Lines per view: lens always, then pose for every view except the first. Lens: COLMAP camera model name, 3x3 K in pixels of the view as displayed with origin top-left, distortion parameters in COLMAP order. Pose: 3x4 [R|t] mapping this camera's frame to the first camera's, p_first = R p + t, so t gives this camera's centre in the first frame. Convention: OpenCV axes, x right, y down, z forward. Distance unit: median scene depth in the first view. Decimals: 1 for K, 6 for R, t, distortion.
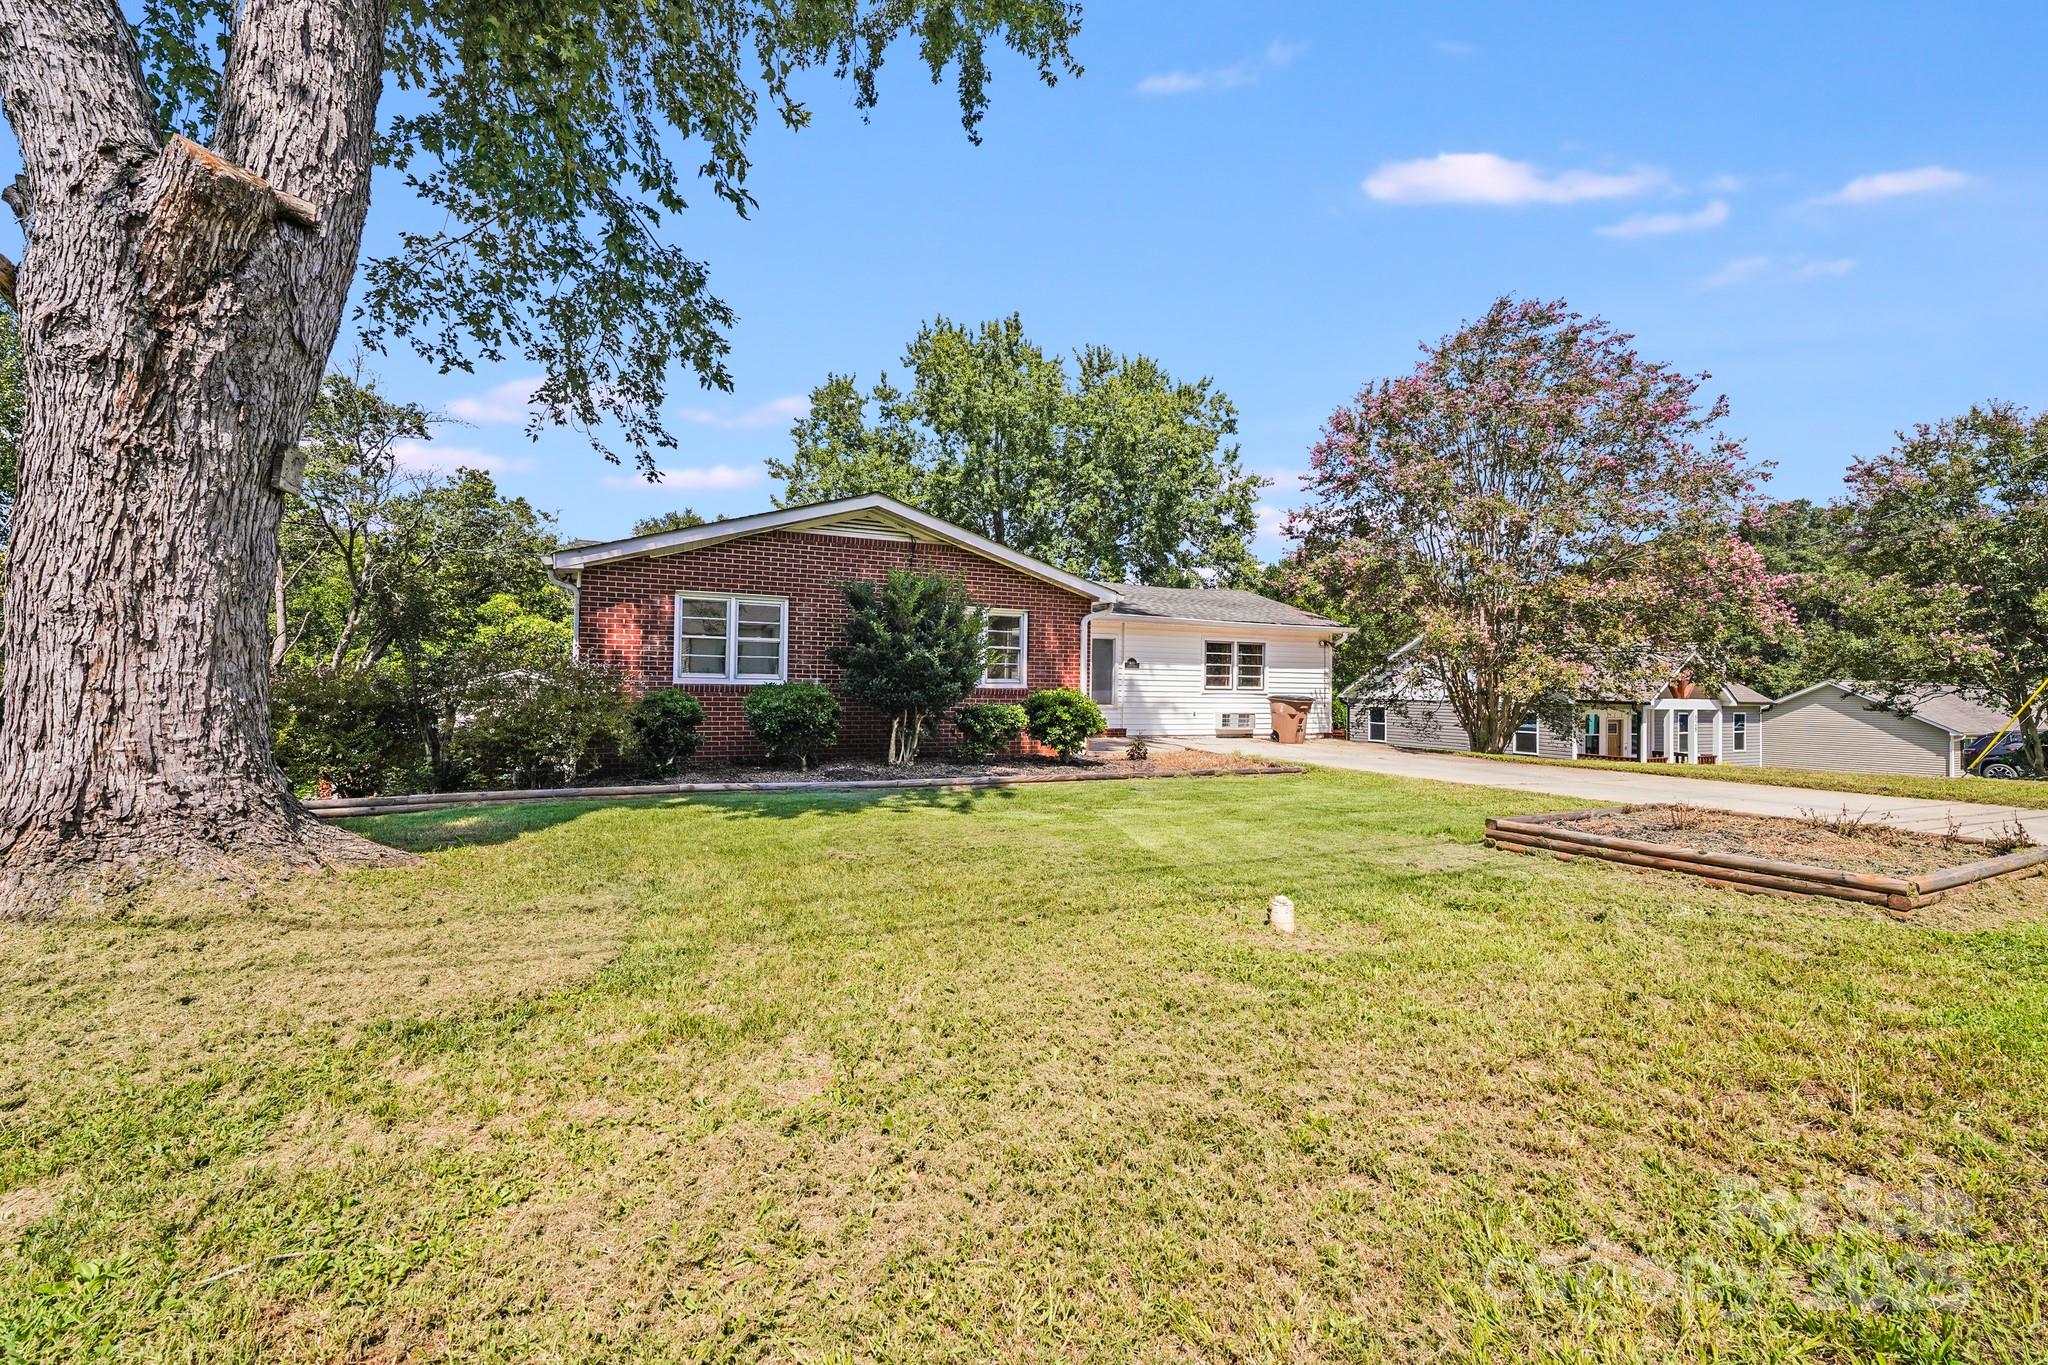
lens RADIAL K [[848.5, 0, 1007.1], [0, 848.5, 679.1], [0, 0, 1]] dist [-0.007728, -0.001120]
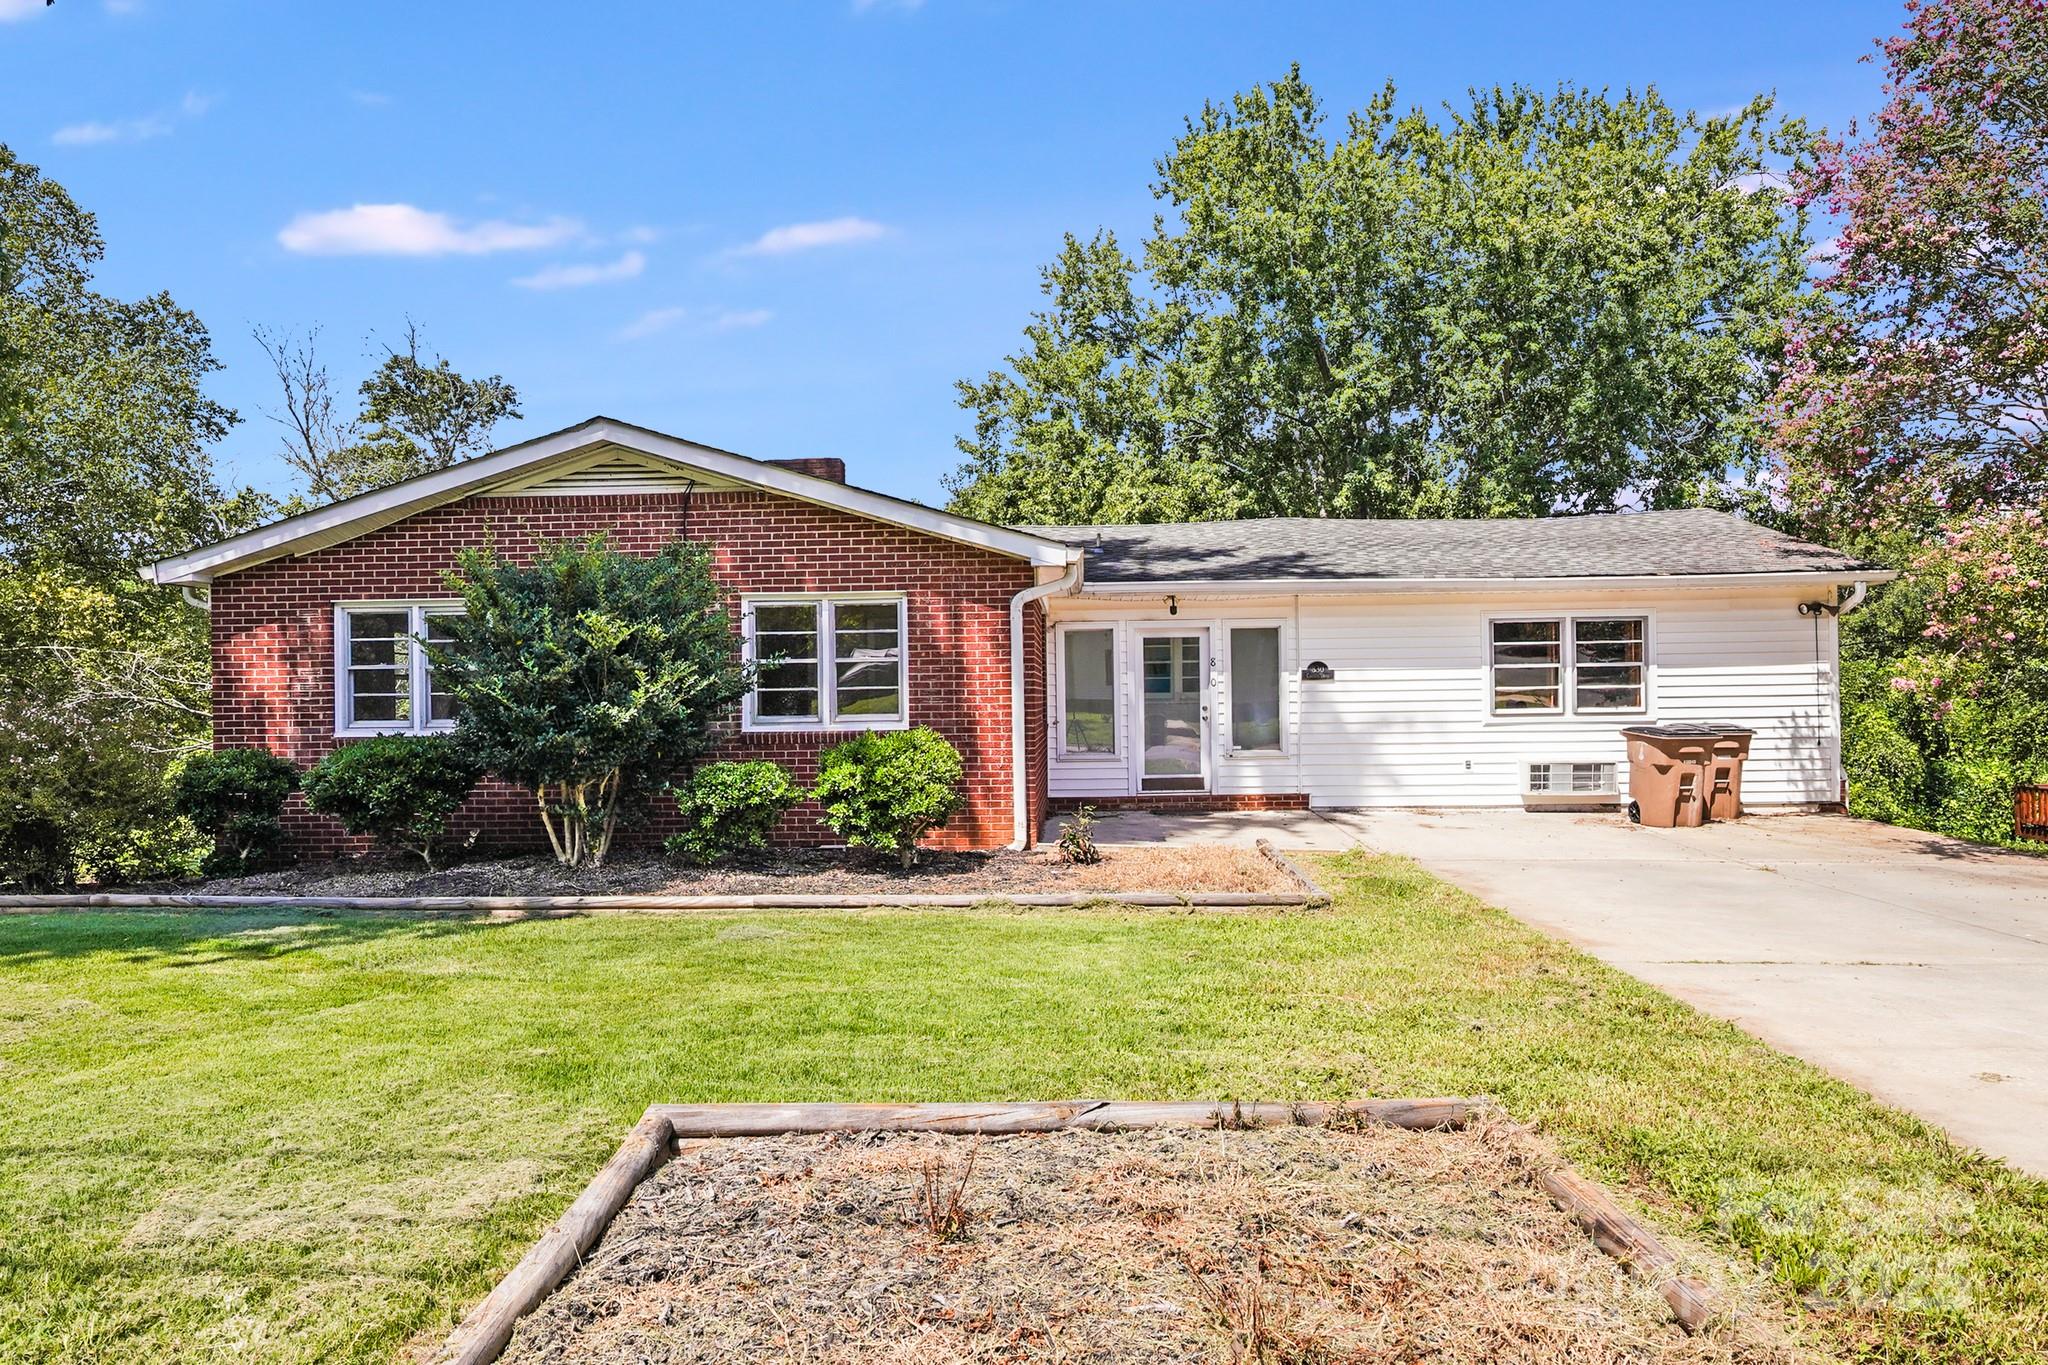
lens RADIAL K [[1270.7, 0, 1031.3], [0, 1270.7, 724.4], [0, 0, 1]] dist [0.003150, 0.002285]
pose [[0.887039, -0.021331, -0.461202, 0.339604], [0.030324, 0.999467, 0.012096, -0.000396], [0.460698, -0.024715, 0.887213, 0.202686]]
